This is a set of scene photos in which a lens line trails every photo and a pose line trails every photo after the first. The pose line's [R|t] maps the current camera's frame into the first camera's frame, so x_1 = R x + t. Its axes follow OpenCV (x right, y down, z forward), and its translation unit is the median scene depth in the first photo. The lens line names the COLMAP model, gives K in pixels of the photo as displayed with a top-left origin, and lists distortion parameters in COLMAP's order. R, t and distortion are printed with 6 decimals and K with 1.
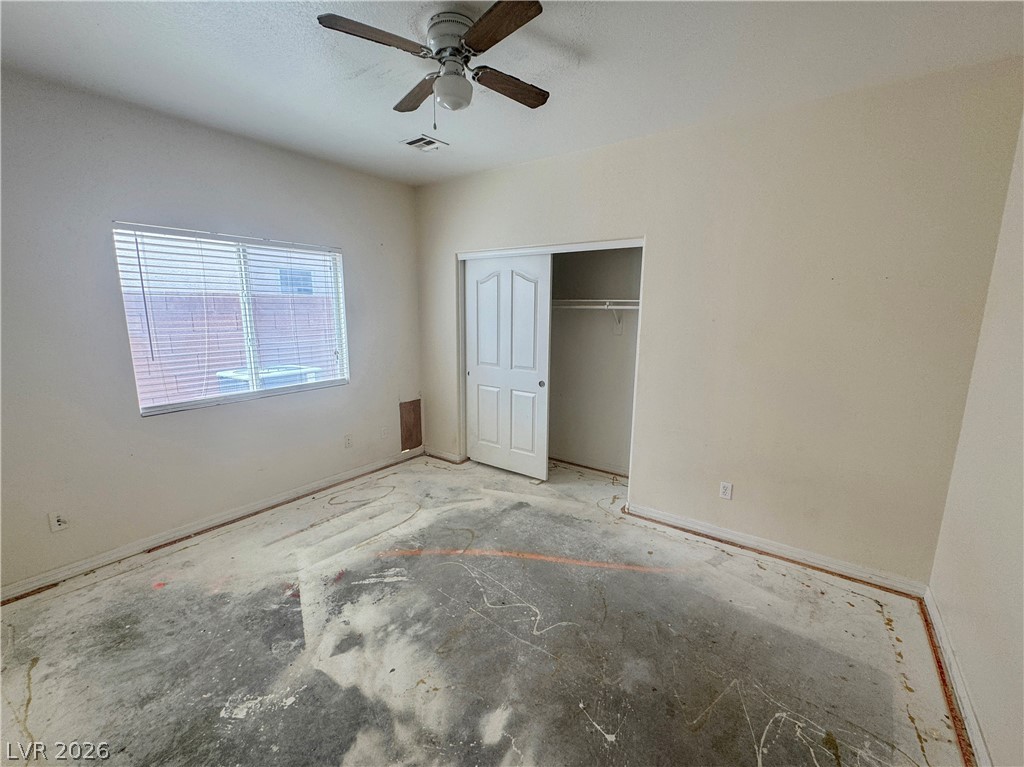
lens RADIAL K [[411.2, 0, 512.0], [0, 411.2, 383.5], [0, 0, 1]] dist [-0.001079, -0.000058]
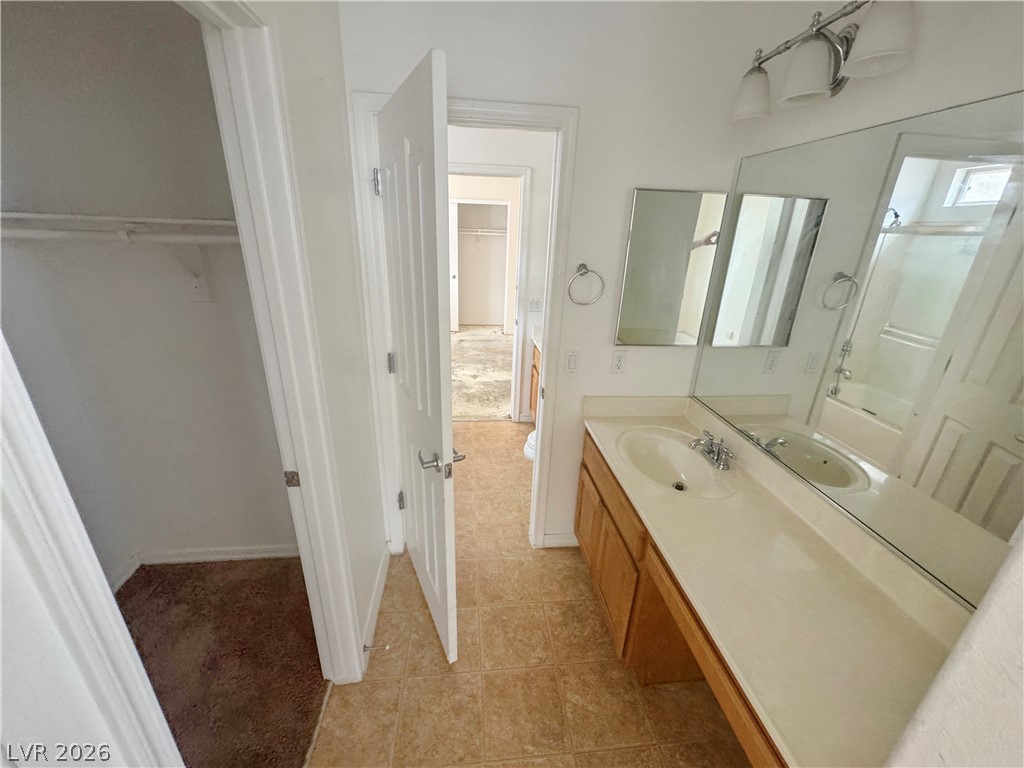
lens RADIAL K [[411.2, 0, 512.0], [0, 411.2, 384.0], [0, 0, 1]] dist [-0.001079, -0.000058]
pose [[0.720871, -0.214426, 0.659065, -1.874379], [0.076568, 0.969755, 0.231761, 0.105965], [-0.688827, -0.116607, 0.715486, -0.953015]]
